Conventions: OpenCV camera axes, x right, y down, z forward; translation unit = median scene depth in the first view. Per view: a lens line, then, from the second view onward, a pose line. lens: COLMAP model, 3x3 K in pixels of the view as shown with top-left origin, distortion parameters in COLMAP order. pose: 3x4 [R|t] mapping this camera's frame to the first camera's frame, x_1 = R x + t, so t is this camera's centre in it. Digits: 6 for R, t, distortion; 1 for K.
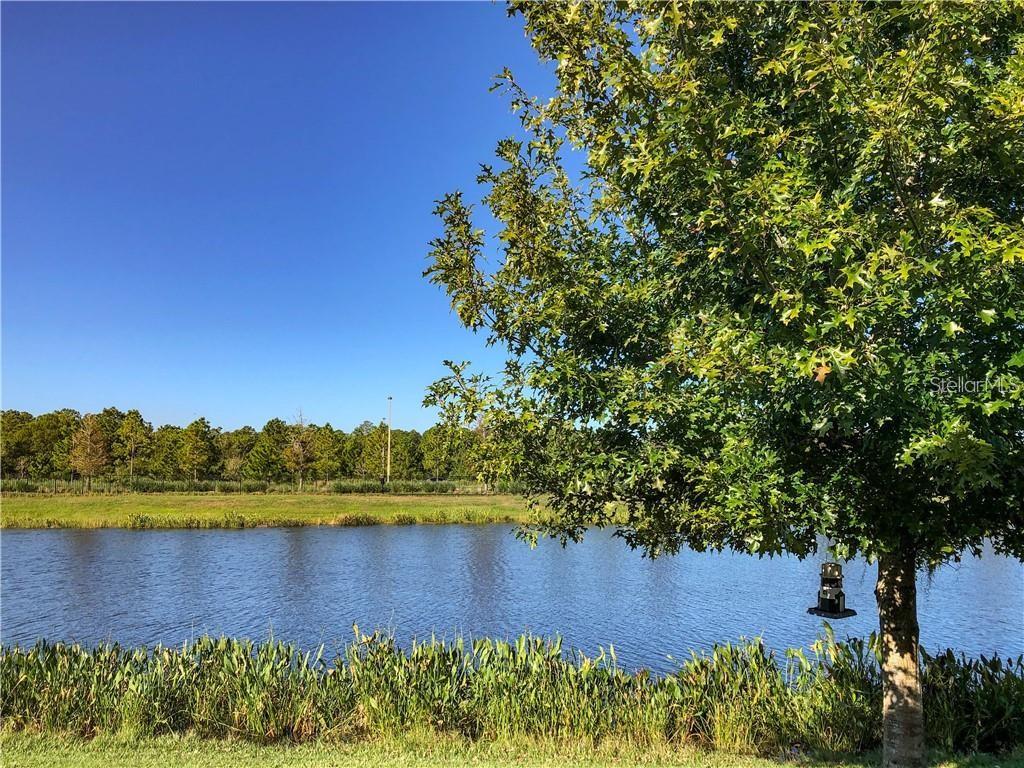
lens RADIAL K [[891.1, 0, 512.0], [0, 891.1, 384.0], [0, 0, 1]] dist [0.003293, 0.000516]
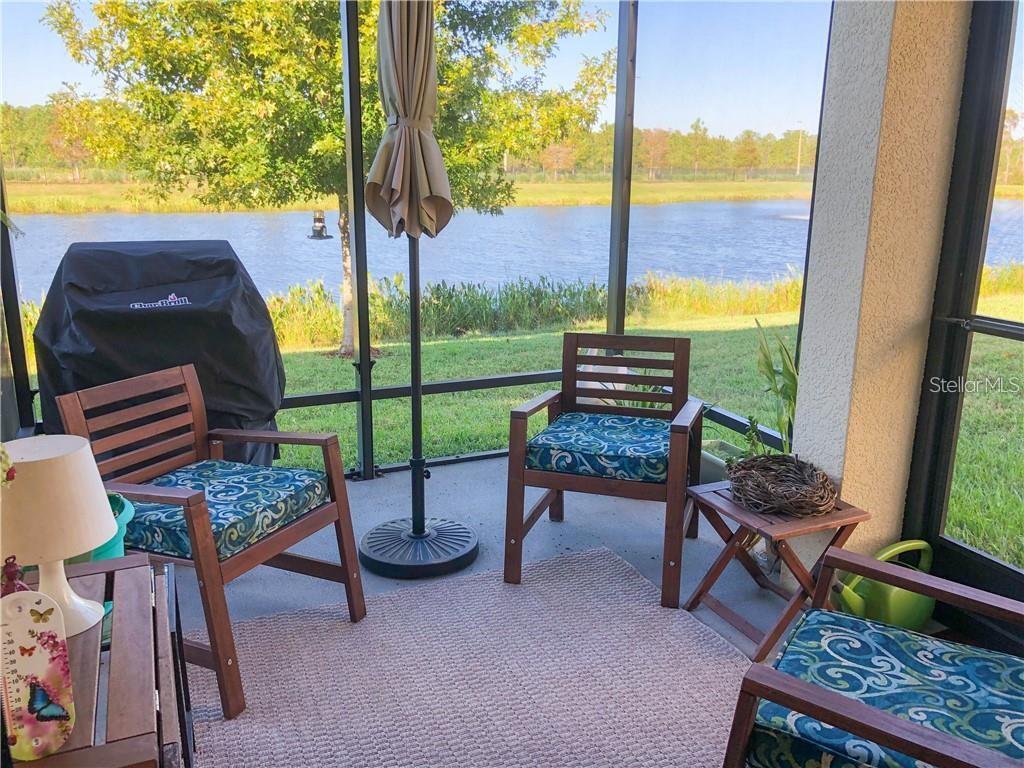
lens RADIAL K [[846.5, 0, 512.0], [0, 846.5, 384.0], [0, 0, 1]] dist [0.014235, 0.024290]
pose [[0.908311, -0.101763, 0.405728, -0.020336], [-0.045906, 0.939846, 0.338499, -0.071007], [-0.415768, -0.326088, 0.849001, -0.773289]]
